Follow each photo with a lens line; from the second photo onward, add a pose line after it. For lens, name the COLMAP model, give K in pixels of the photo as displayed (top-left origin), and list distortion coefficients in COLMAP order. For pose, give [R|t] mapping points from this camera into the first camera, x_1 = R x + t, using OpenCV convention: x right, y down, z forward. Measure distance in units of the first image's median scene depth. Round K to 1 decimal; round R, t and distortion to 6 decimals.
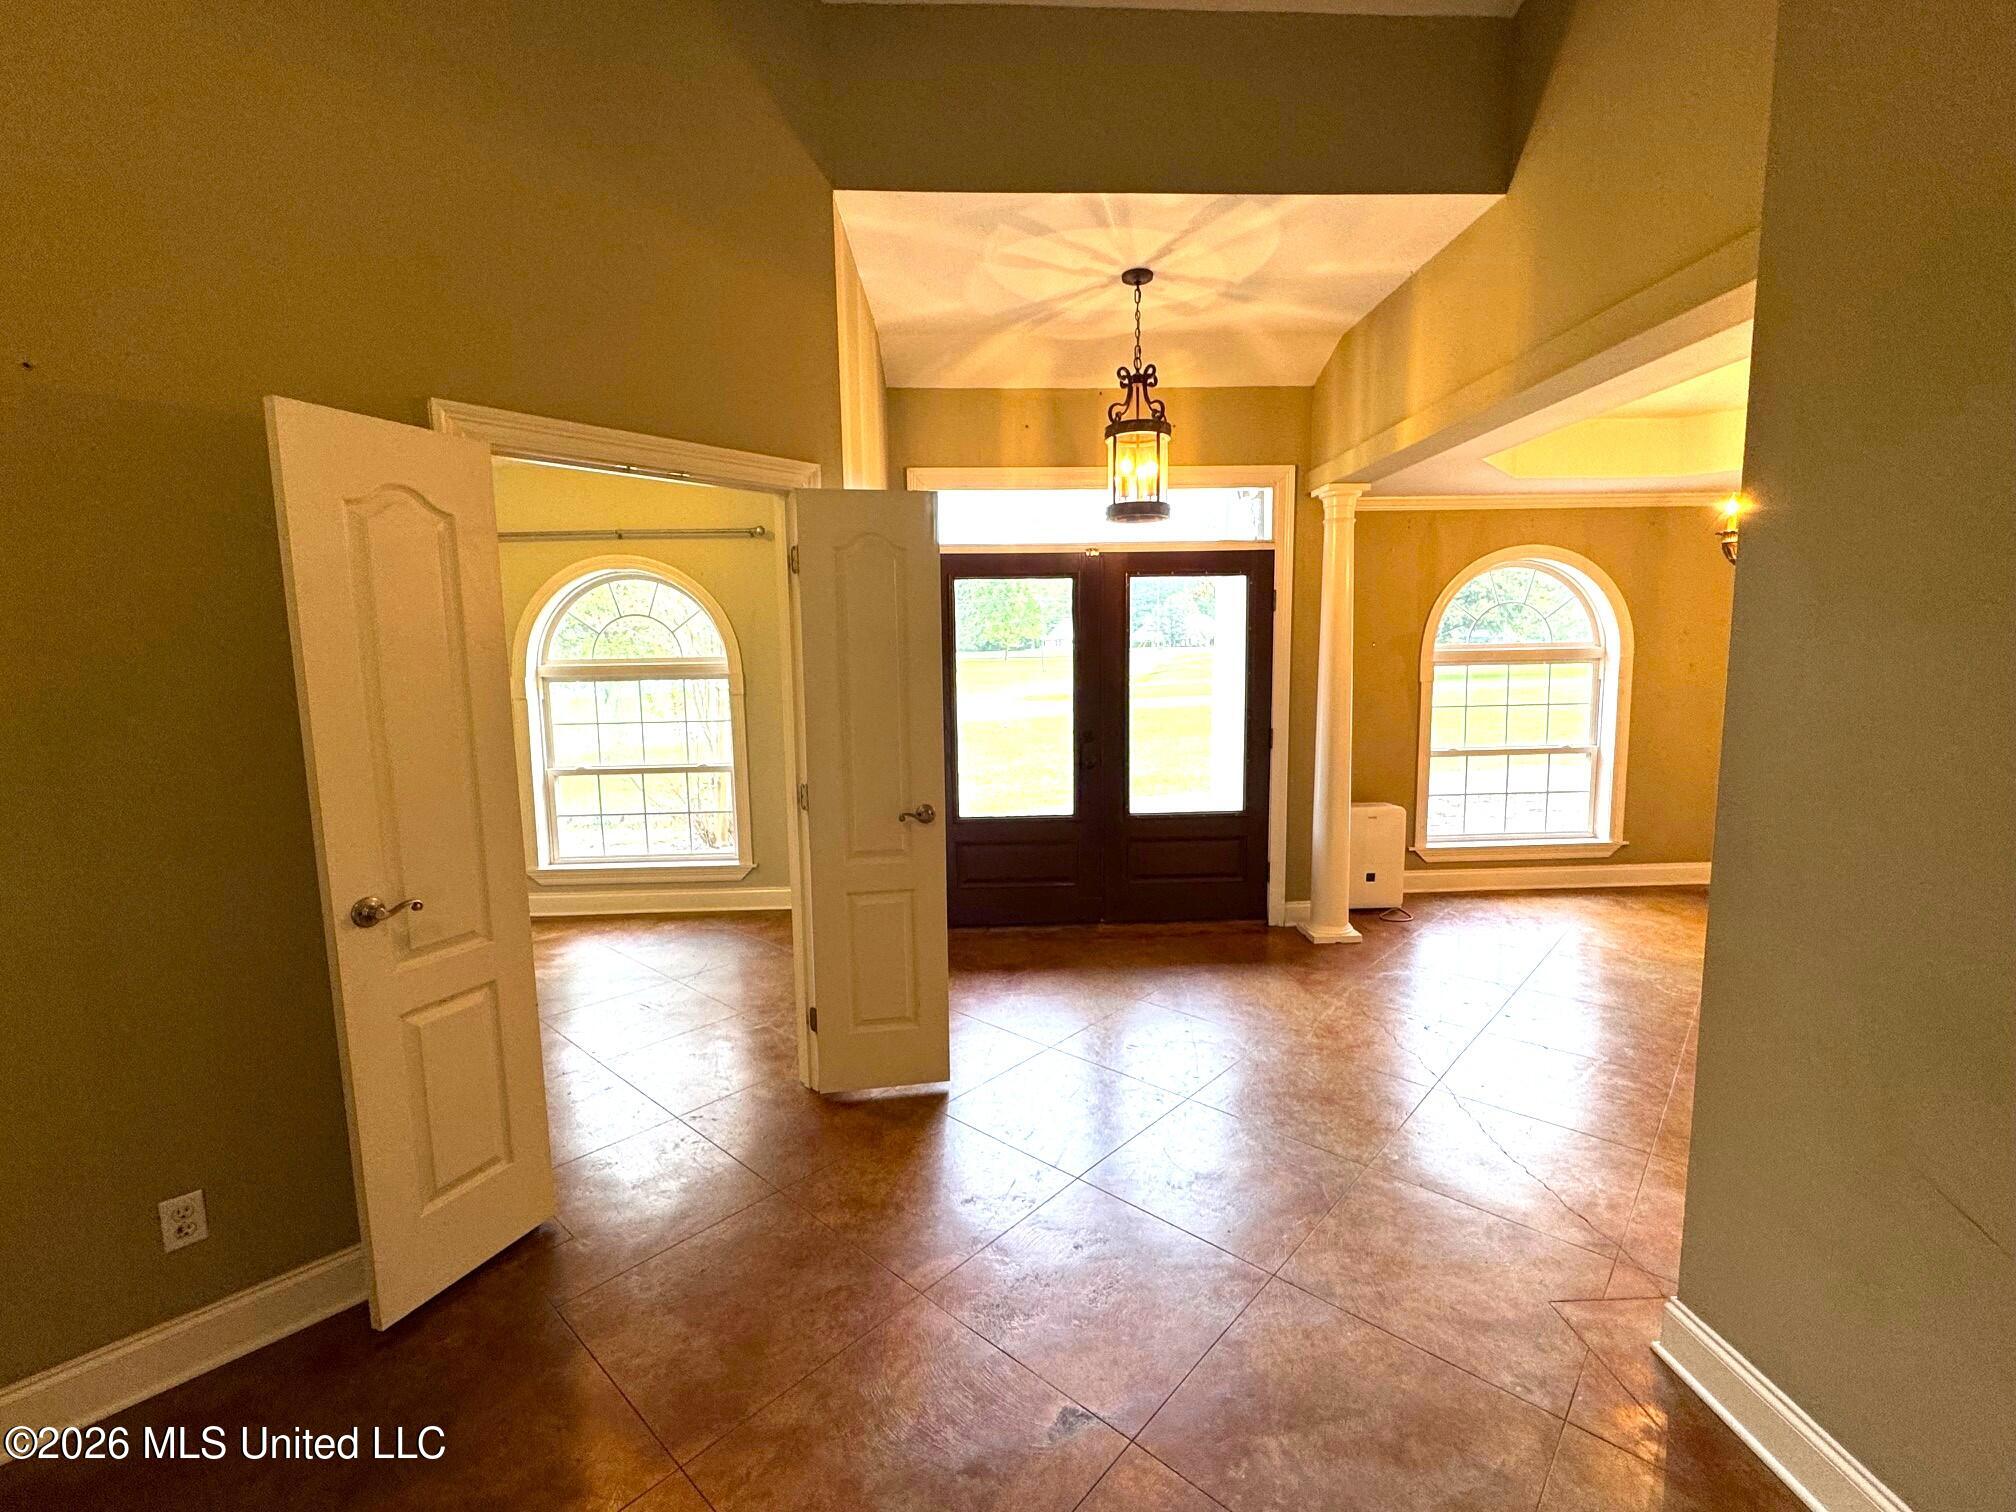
lens RADIAL K [[873.5, 0, 1004.8], [0, 873.5, 758.2], [0, 0, 1]] dist [-0.000528, -0.000653]
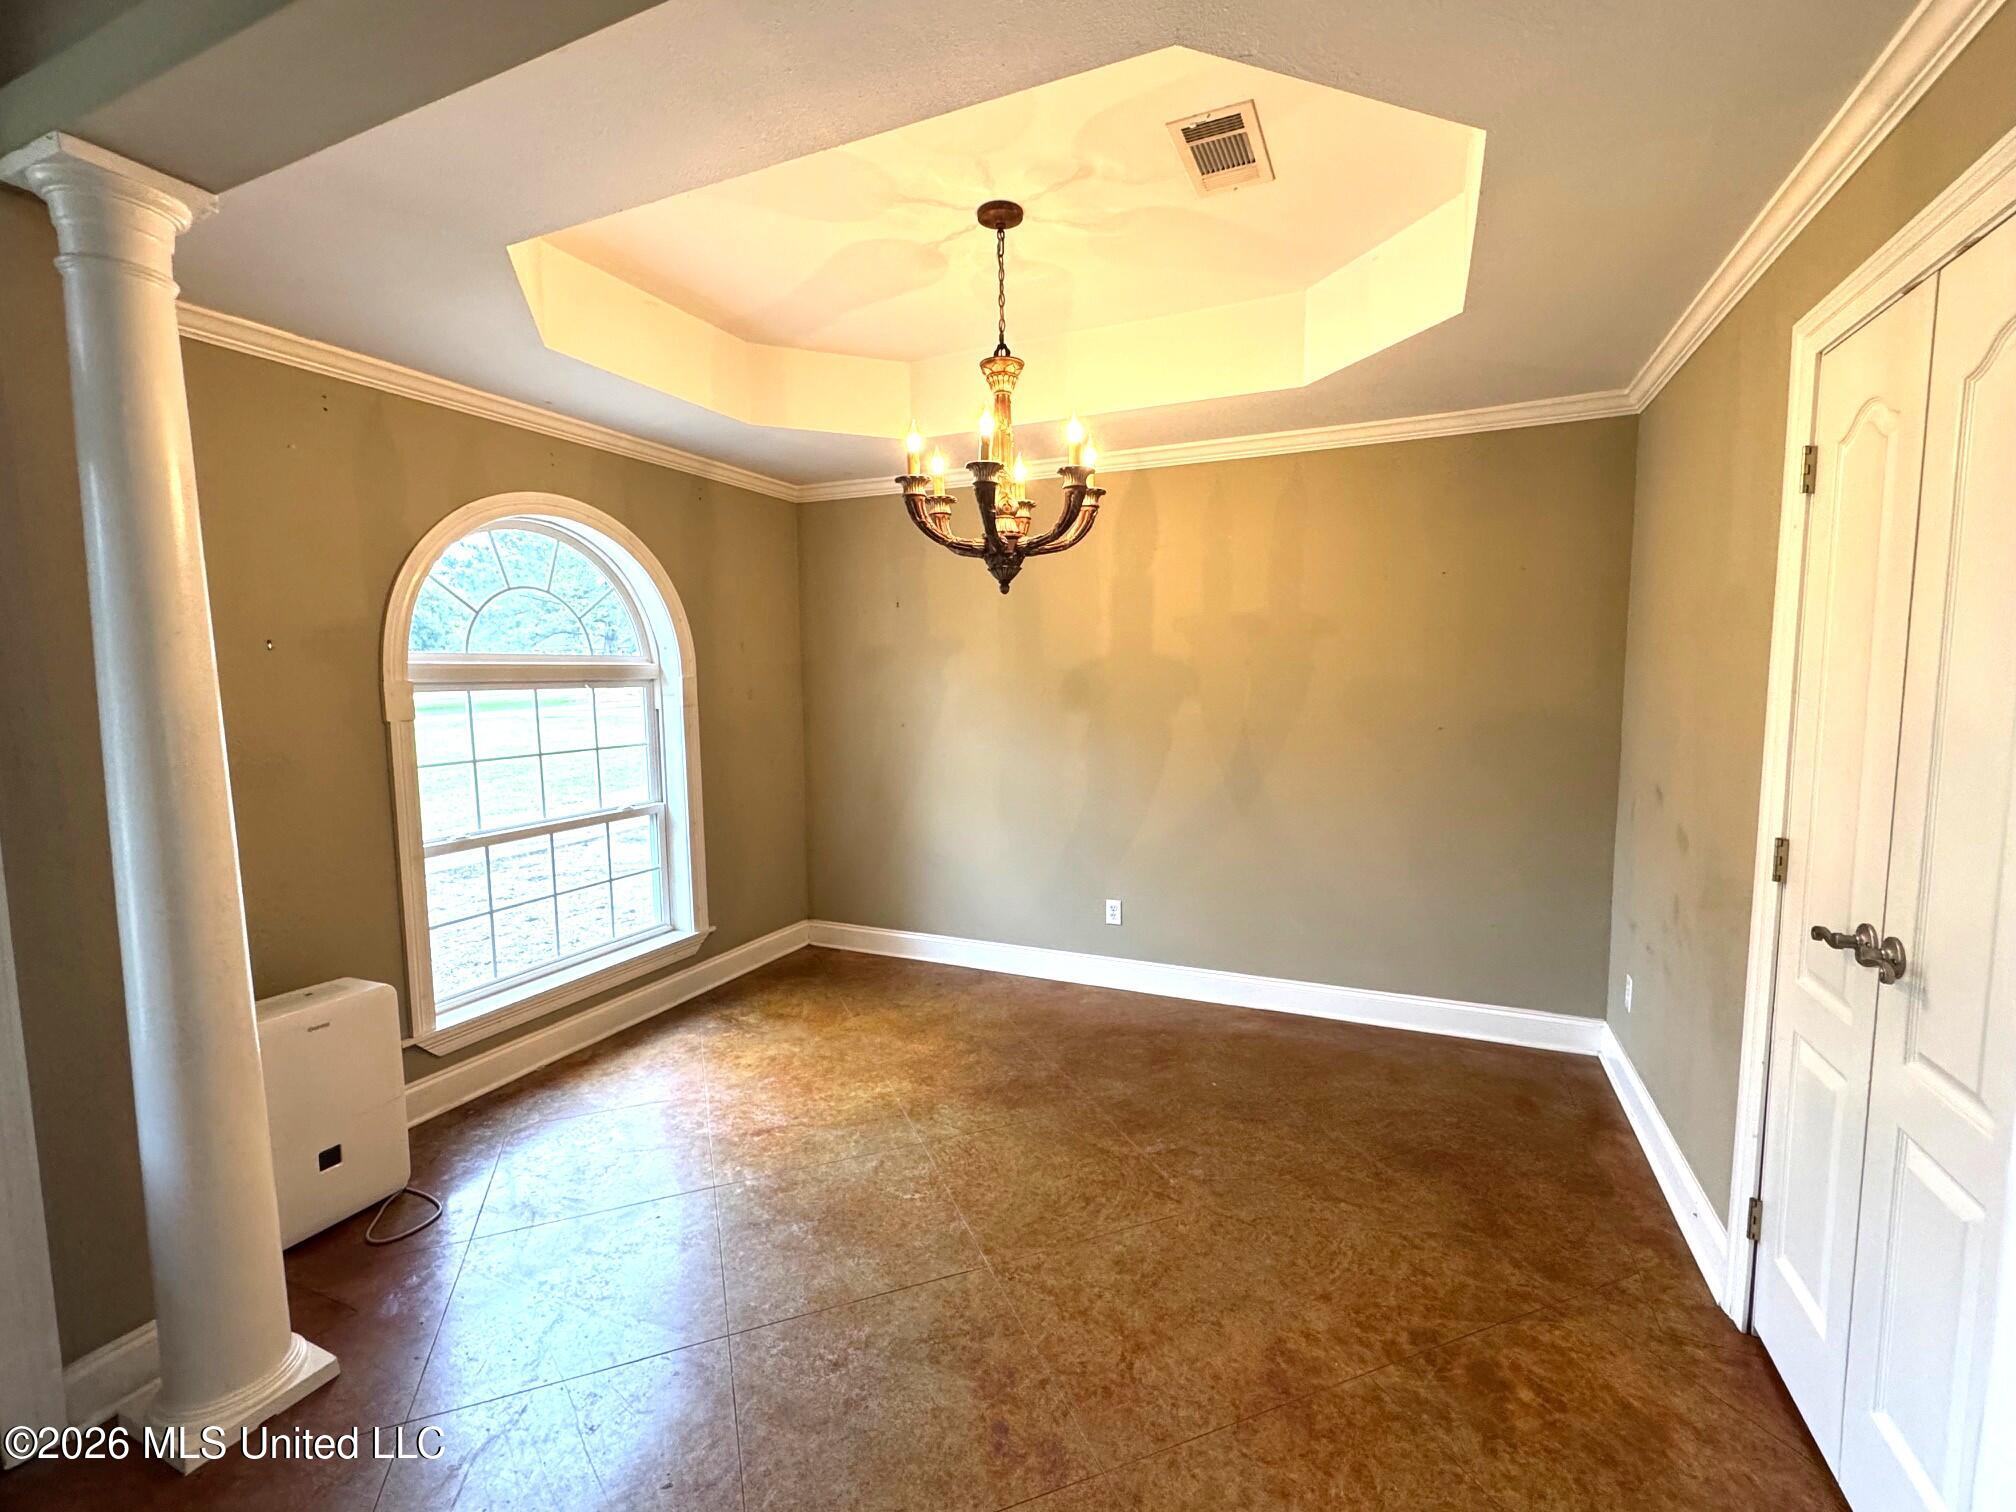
lens RADIAL K [[873.5, 0, 1004.8], [0, 873.5, 758.2], [0, 0, 1]] dist [-0.000528, -0.000653]
pose [[0.444508, -0.070615, 0.892987, 0.172888], [0.104644, 0.994156, 0.026526, -0.040472], [-0.889642, 0.081655, 0.449299, 0.438384]]
